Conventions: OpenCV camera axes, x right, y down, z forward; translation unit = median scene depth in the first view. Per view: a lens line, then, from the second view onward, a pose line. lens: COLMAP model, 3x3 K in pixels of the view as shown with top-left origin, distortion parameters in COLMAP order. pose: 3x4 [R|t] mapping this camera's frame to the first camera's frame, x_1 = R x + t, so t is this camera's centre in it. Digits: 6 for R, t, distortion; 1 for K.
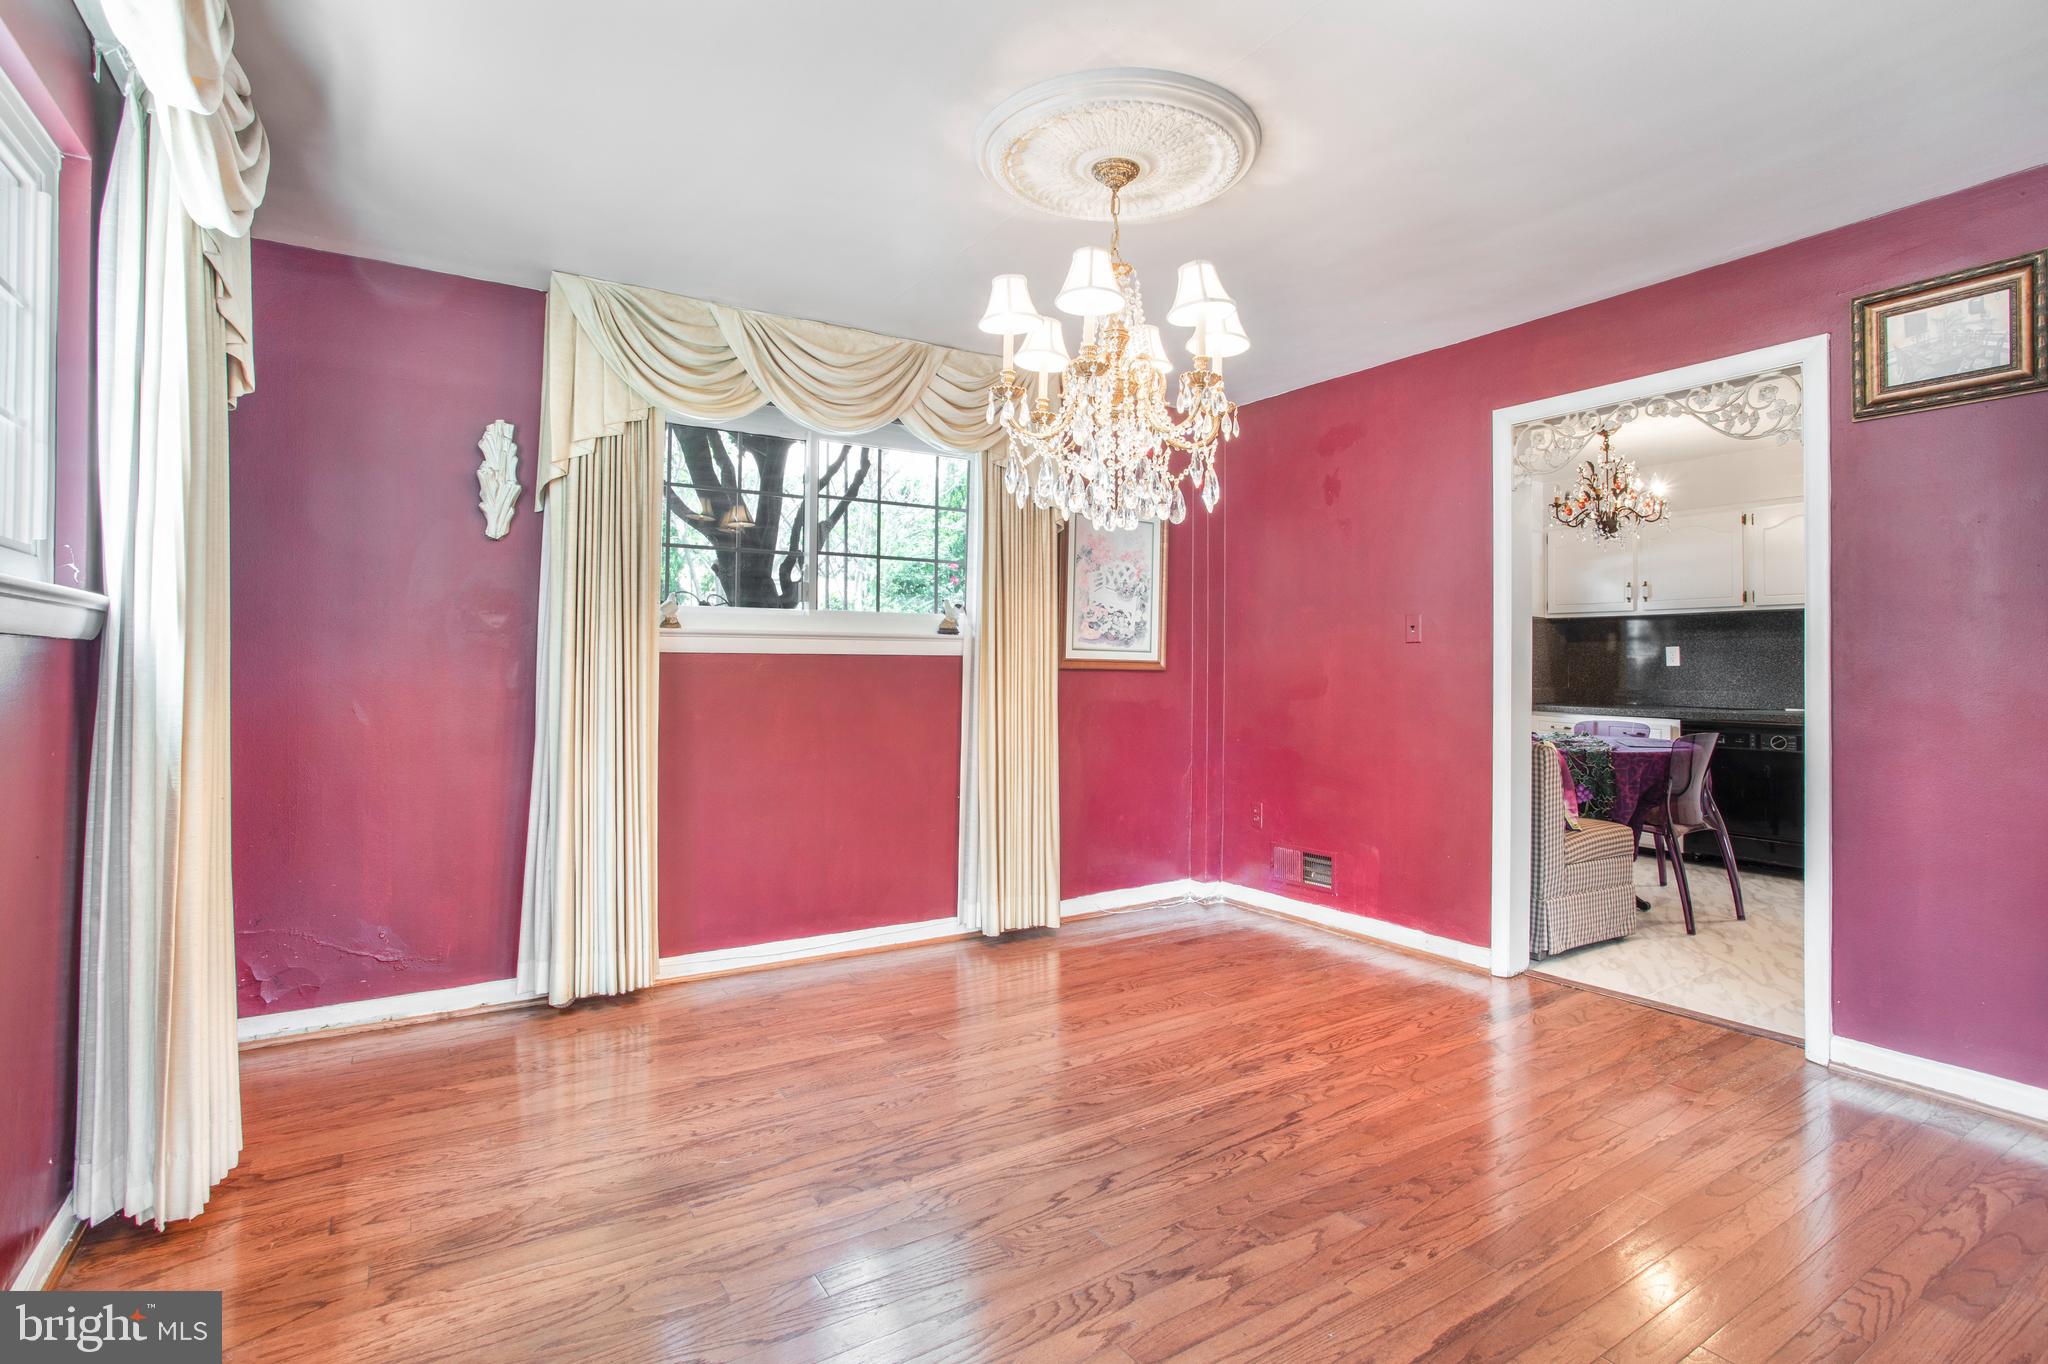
lens RADIAL K [[1028.8, 0, 1017.2], [0, 1028.8, 660.9], [0, 0, 1]] dist [-0.083231, 0.059598]
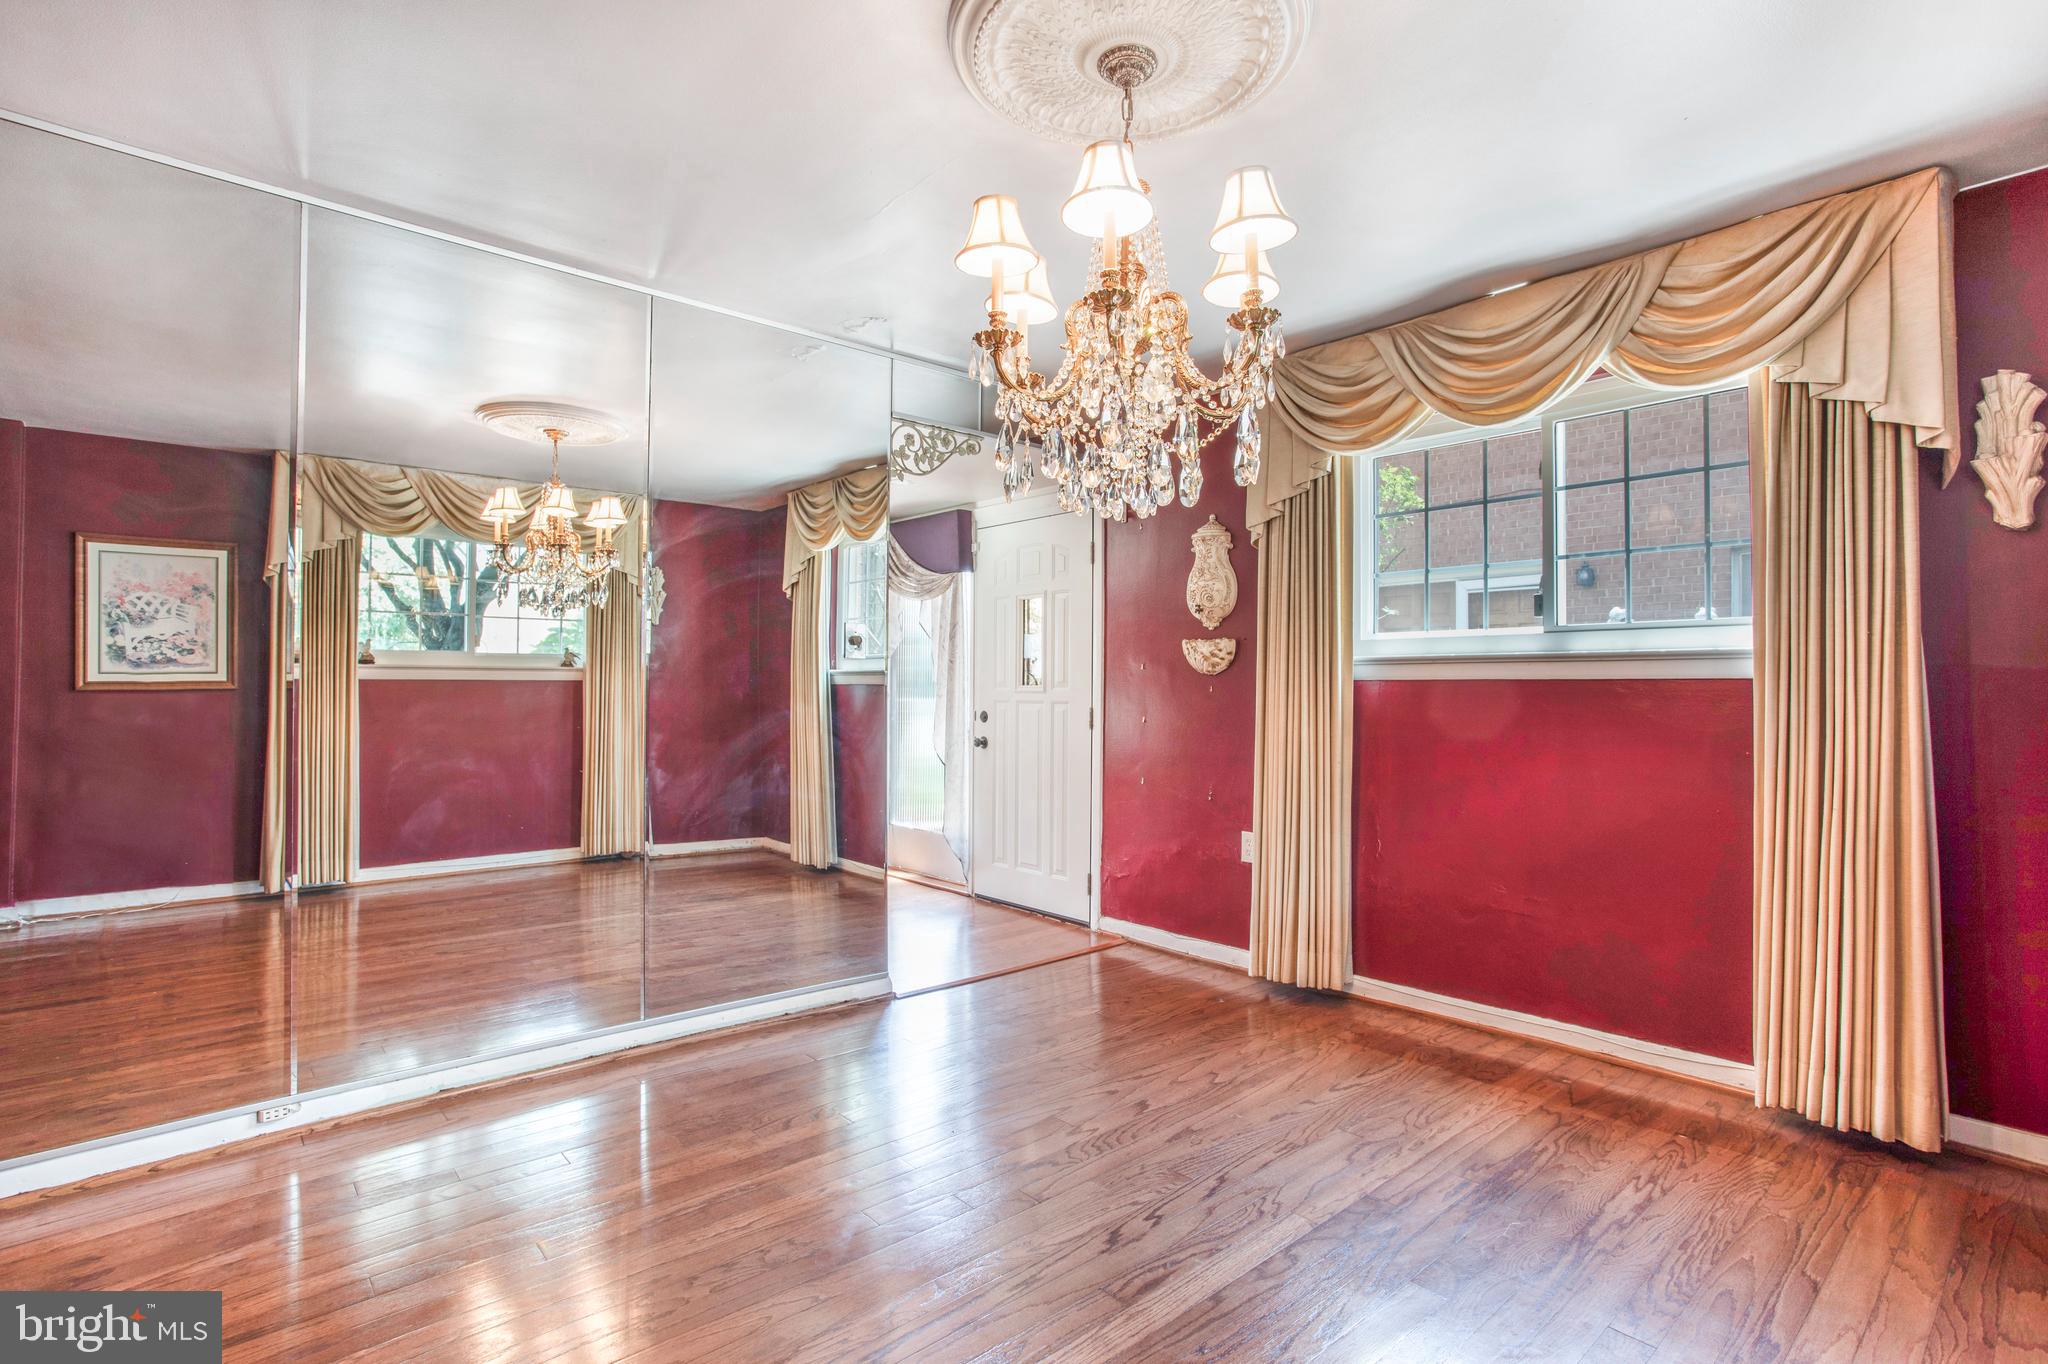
lens RADIAL K [[997.0, 0, 1024.0], [0, 997.0, 682.0], [0, 0, 1]] dist [0.001547, 0.001543]
pose [[-0.987302, -0.007710, -0.158666, 0.327329], [-0.005599, 0.999890, -0.013746, 0.009404], [0.158755, -0.012684, -0.987237, 1.942718]]
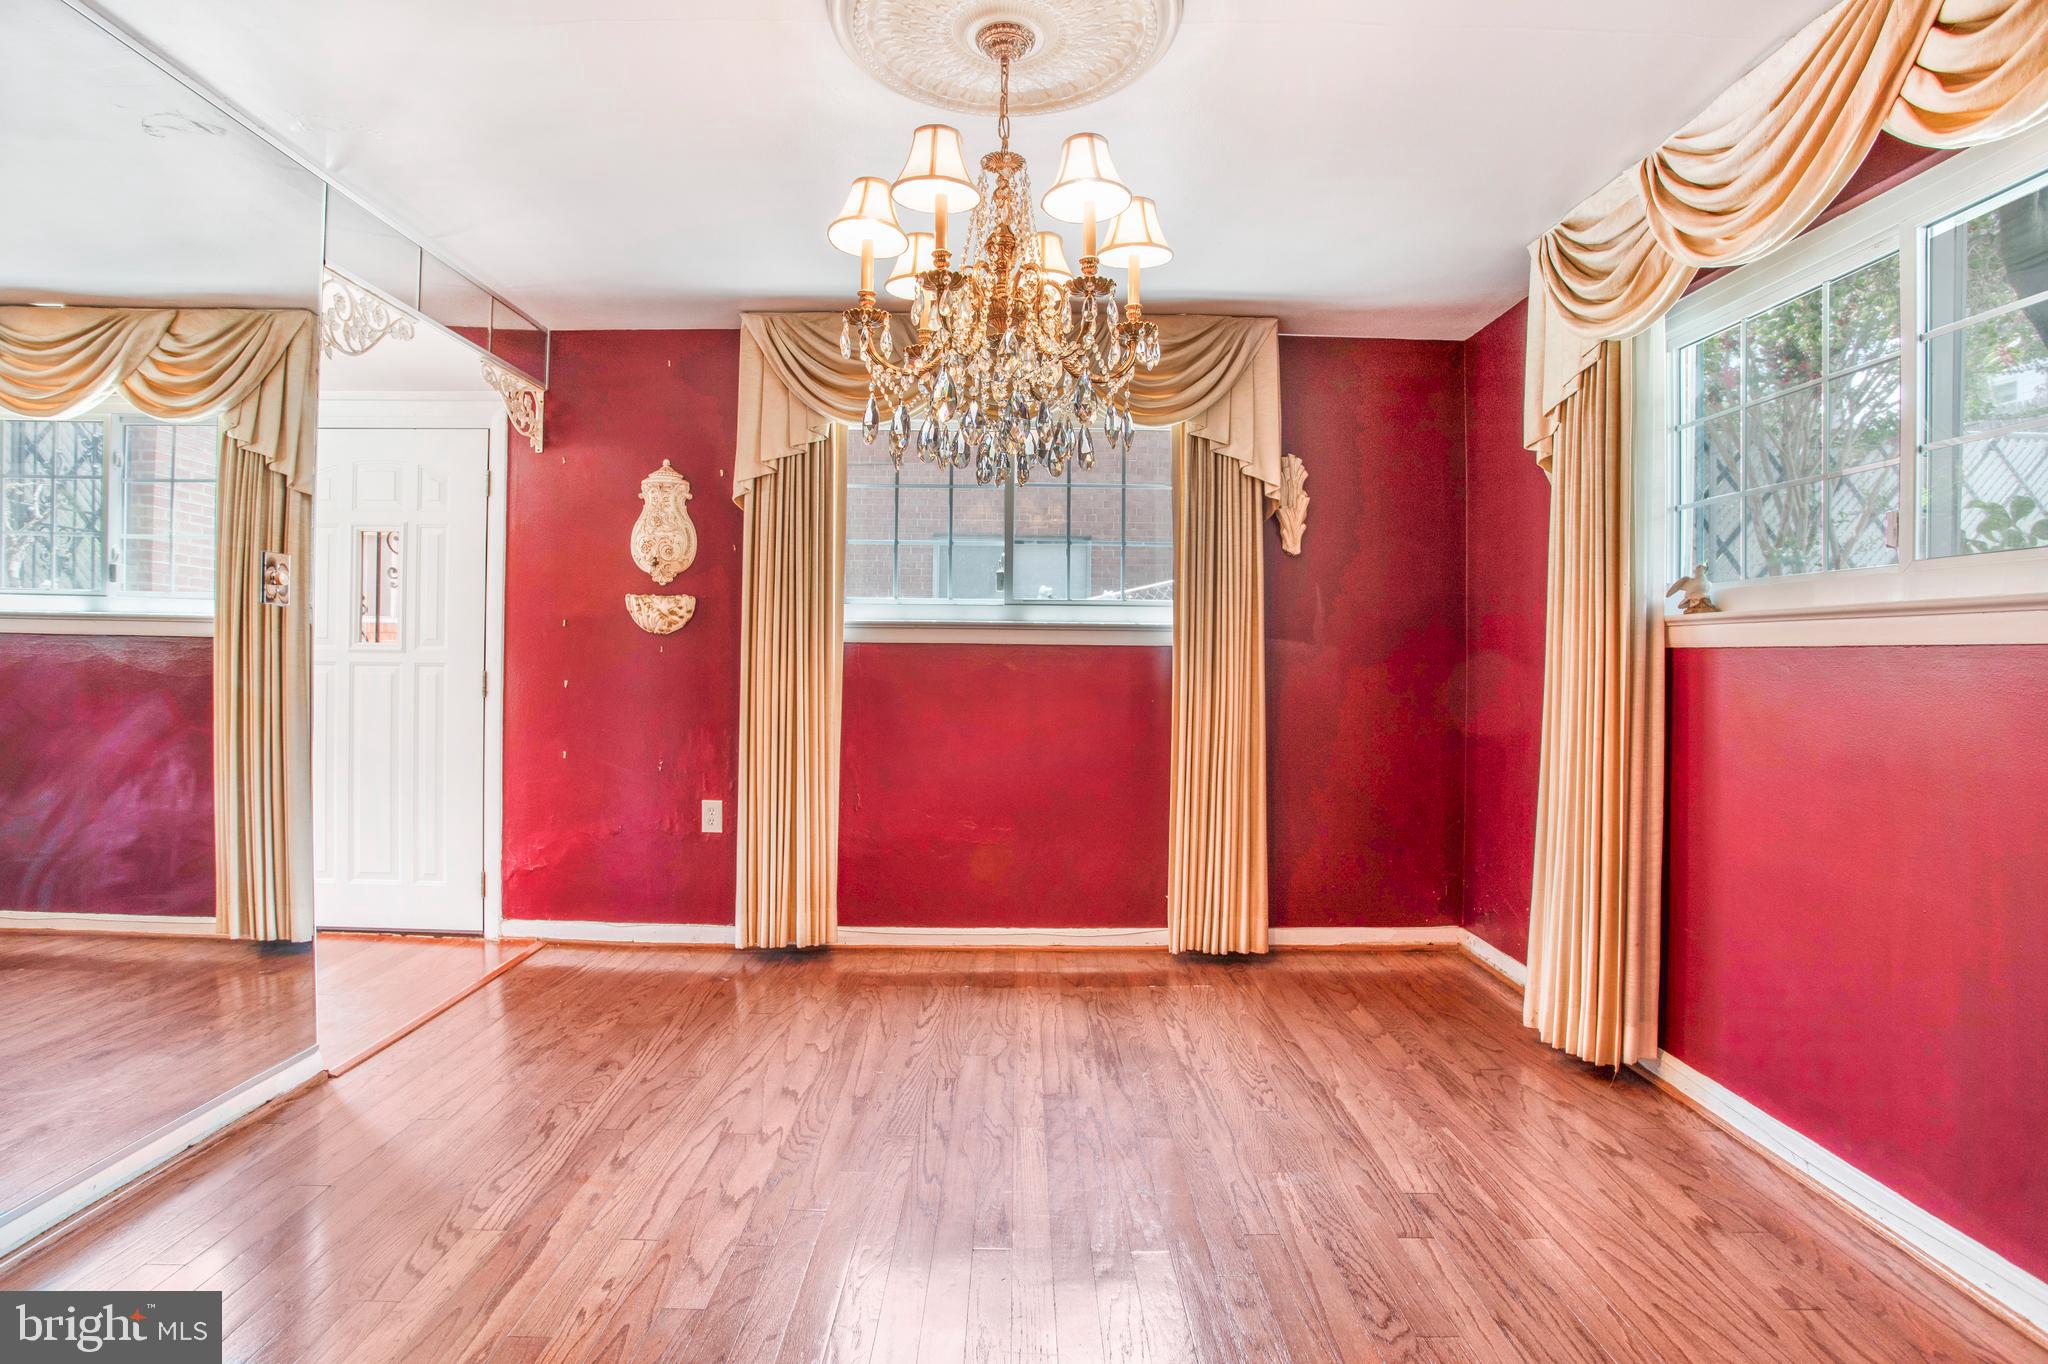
lens RADIAL K [[1028.8, 0, 1017.2], [0, 1028.8, 660.9], [0, 0, 1]] dist [-0.083231, 0.059598]
pose [[-0.543636, -0.002148, -0.839318, 0.842404], [-0.007048, 0.999973, 0.002006, 0.005708], [0.839291, 0.007006, -0.543637, 1.598635]]
